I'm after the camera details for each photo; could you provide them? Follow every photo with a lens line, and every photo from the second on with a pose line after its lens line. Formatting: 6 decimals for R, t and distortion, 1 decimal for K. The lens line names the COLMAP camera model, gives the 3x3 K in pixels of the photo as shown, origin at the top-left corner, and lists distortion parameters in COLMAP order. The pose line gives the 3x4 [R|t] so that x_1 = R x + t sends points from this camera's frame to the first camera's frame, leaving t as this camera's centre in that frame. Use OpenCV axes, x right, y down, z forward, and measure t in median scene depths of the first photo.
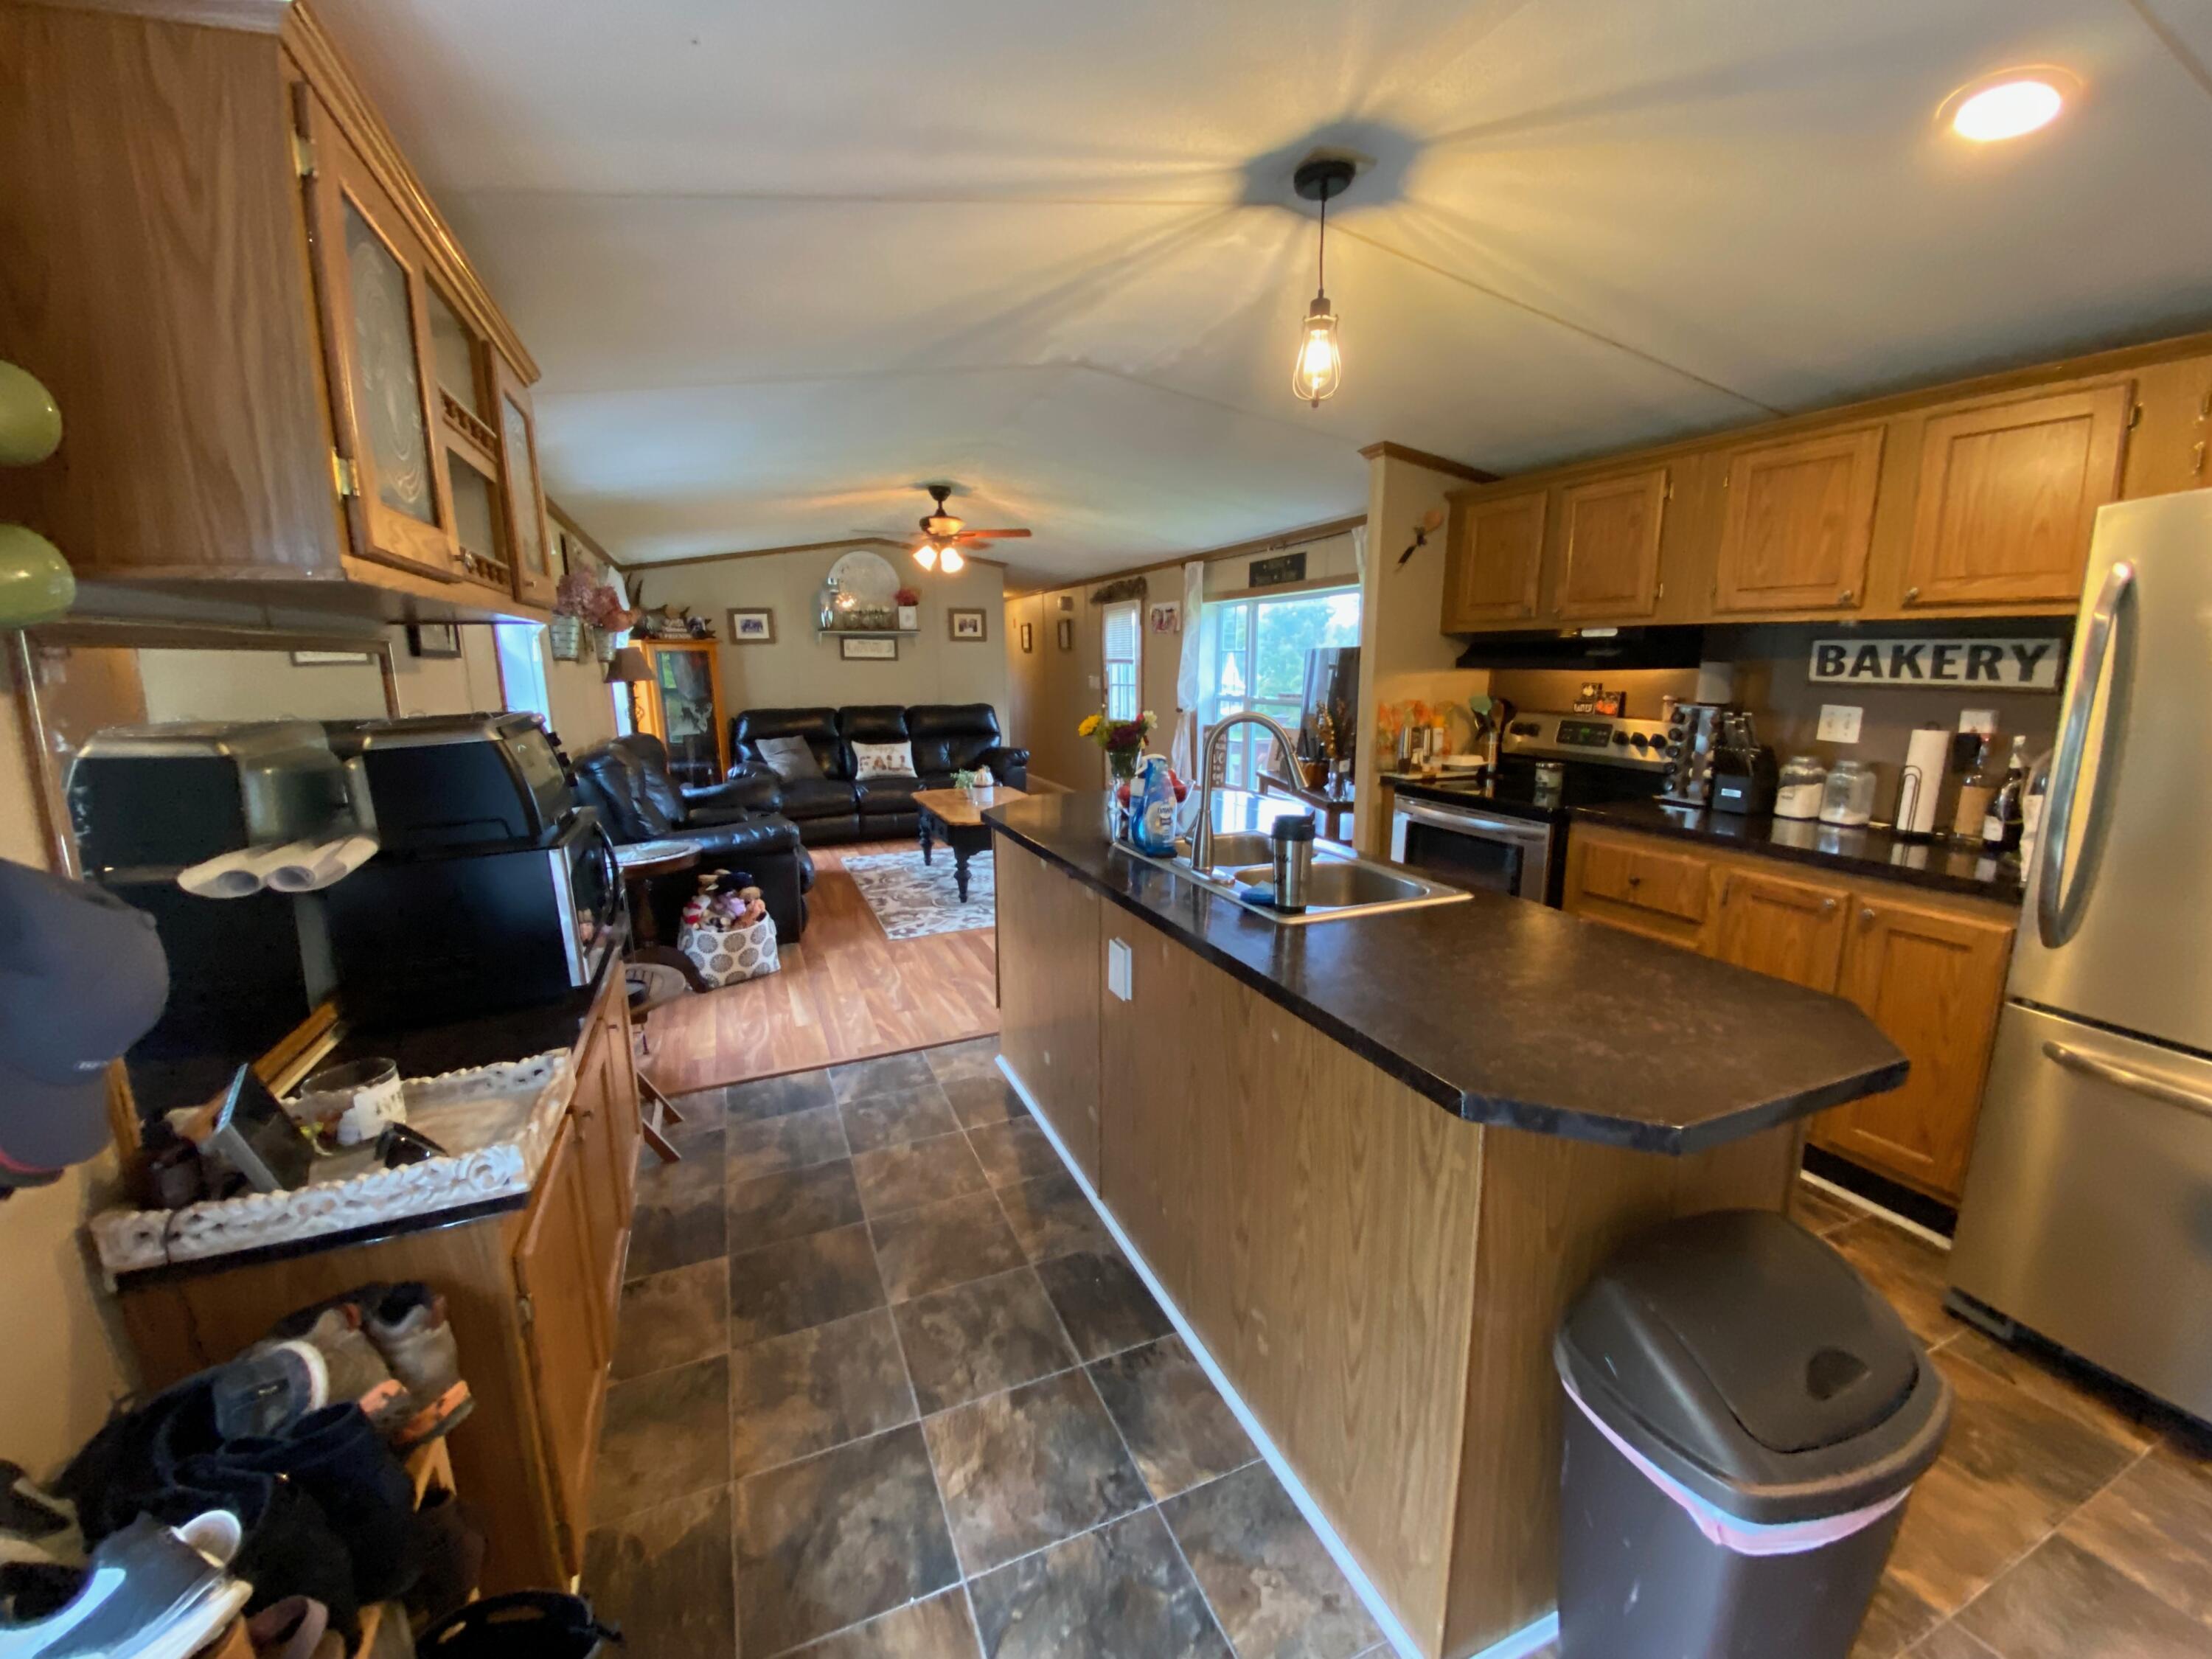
lens RADIAL K [[914.5, 0, 1104.7], [0, 914.5, 825.6], [0, 0, 1]] dist [0.005015, -0.000959]
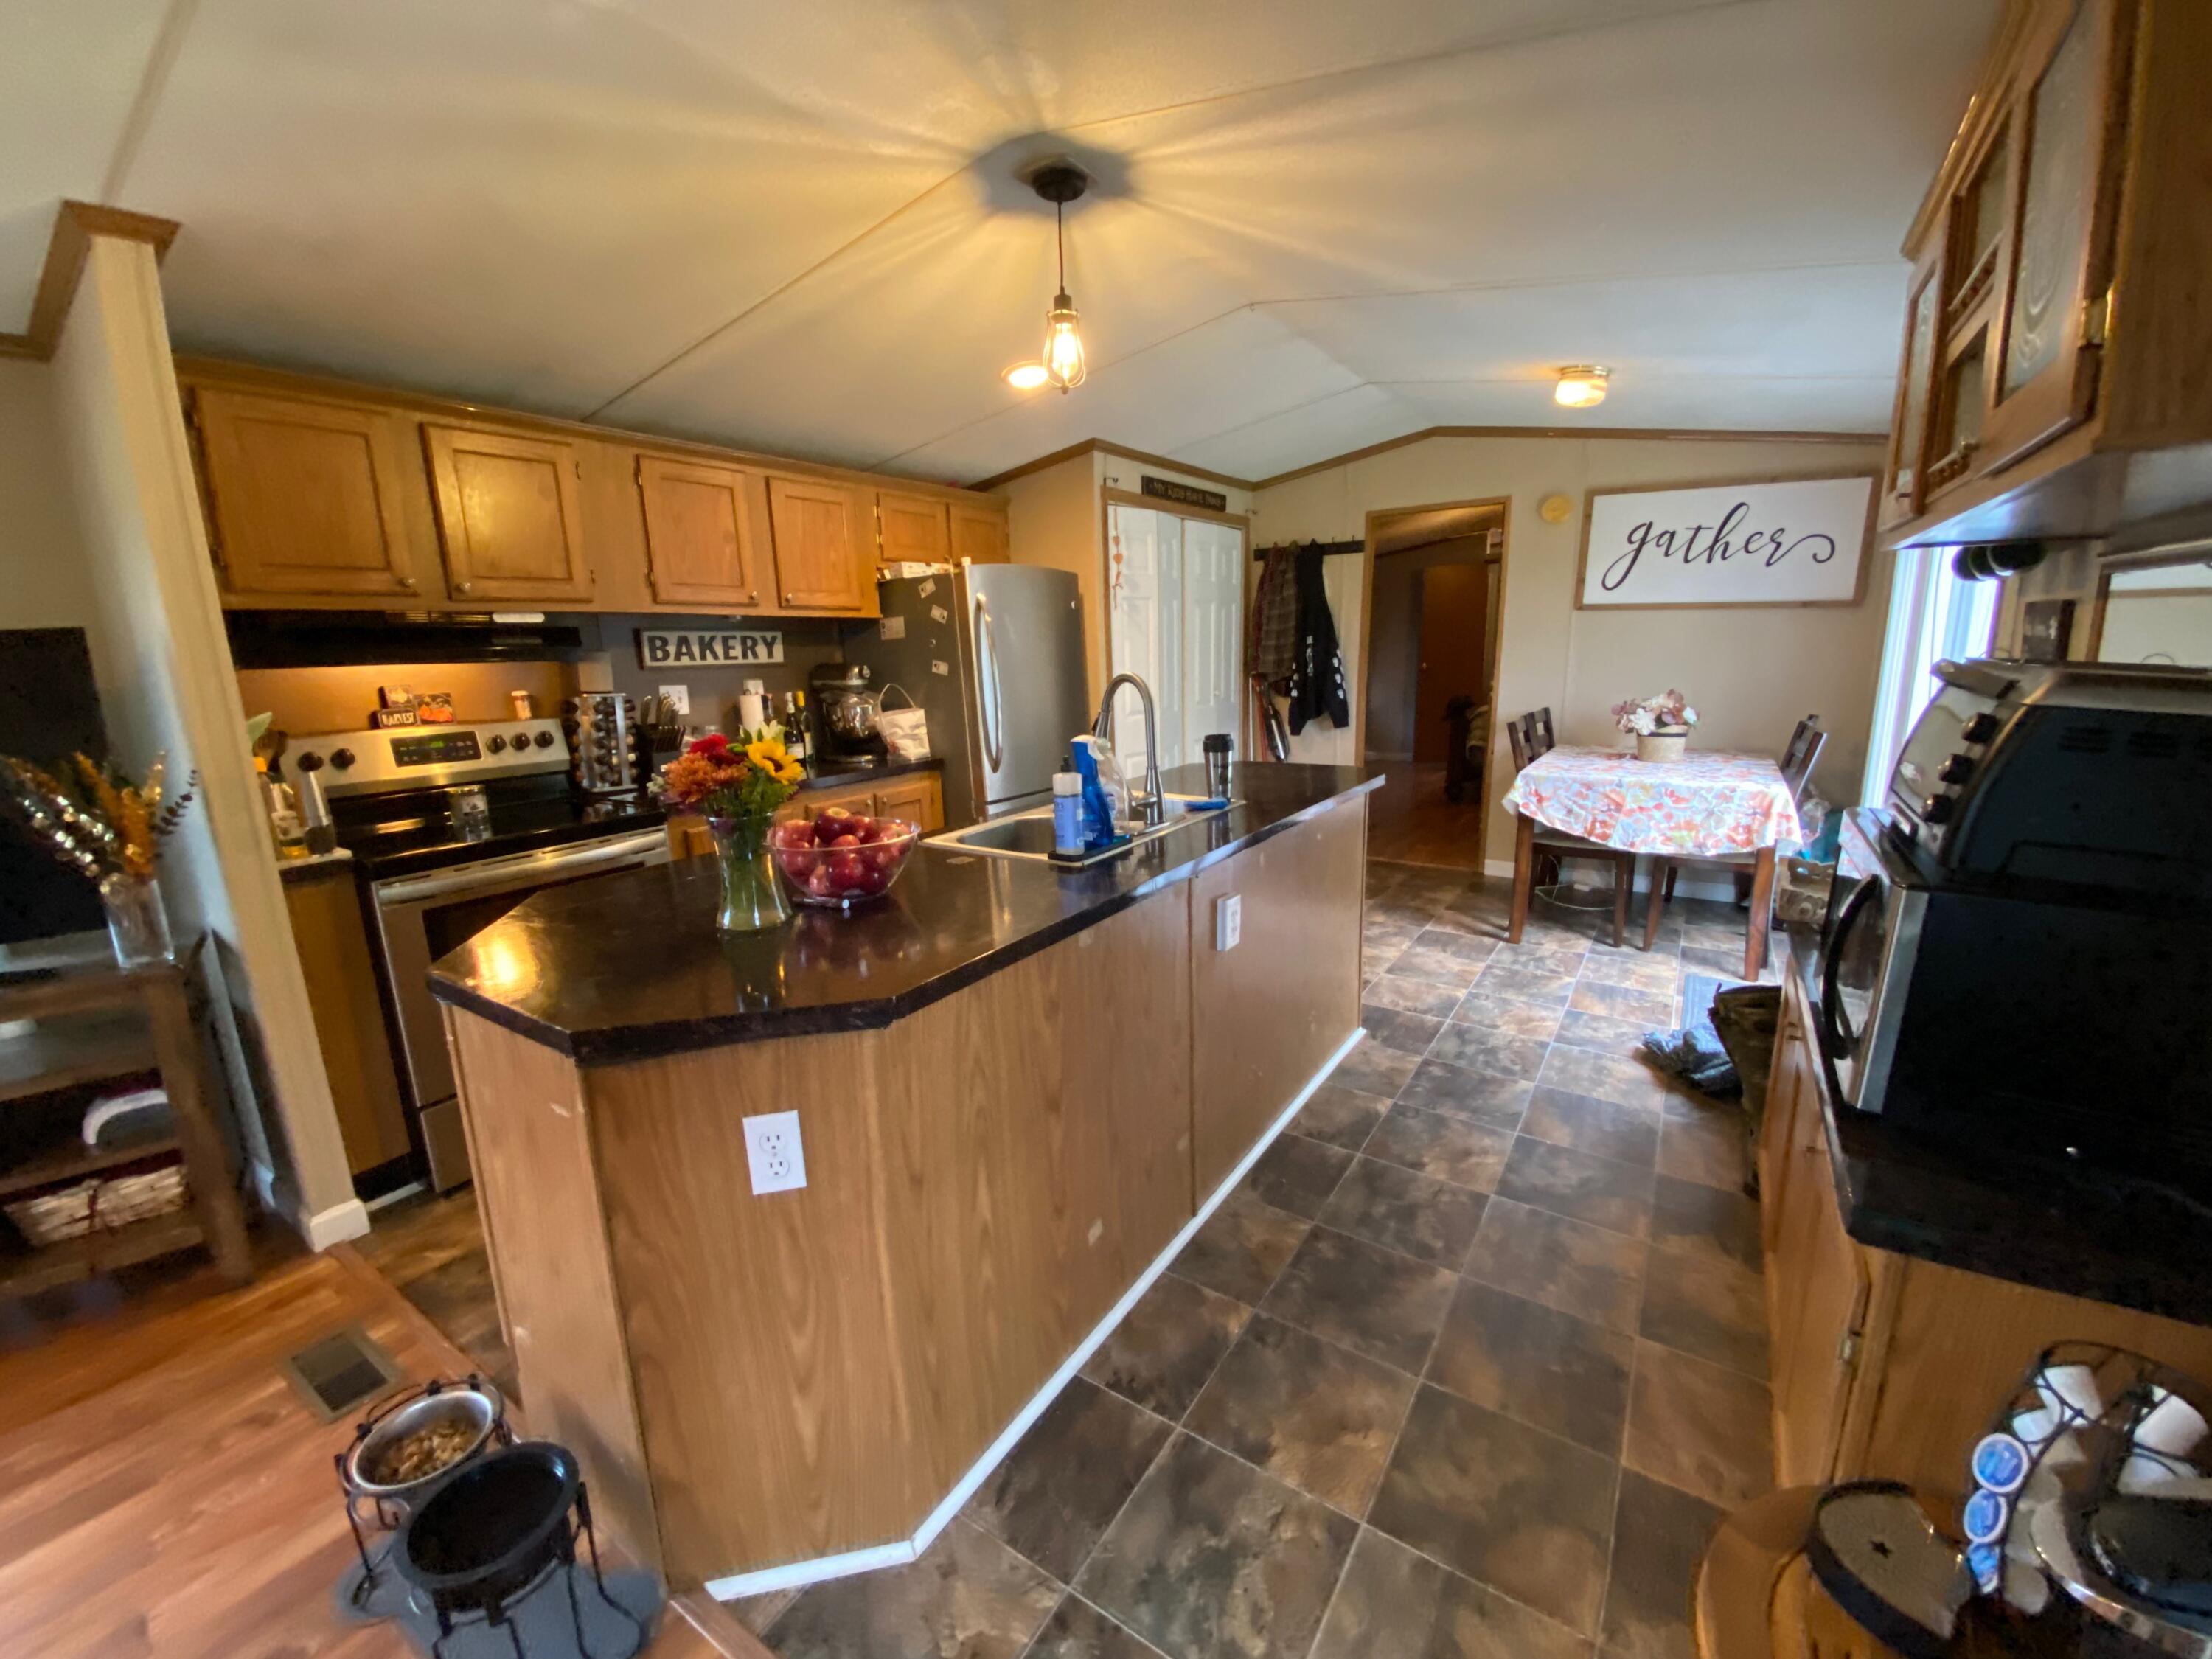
lens RADIAL K [[914.5, 0, 1004.4], [0, 914.5, 901.0], [0, 0, 1]] dist [0.005015, -0.000959]
pose [[-0.512588, -0.221620, 0.829541, -0.585338], [0.178284, 0.917590, 0.355307, -0.247761], [-0.839922, 0.330020, -0.430834, 1.391927]]
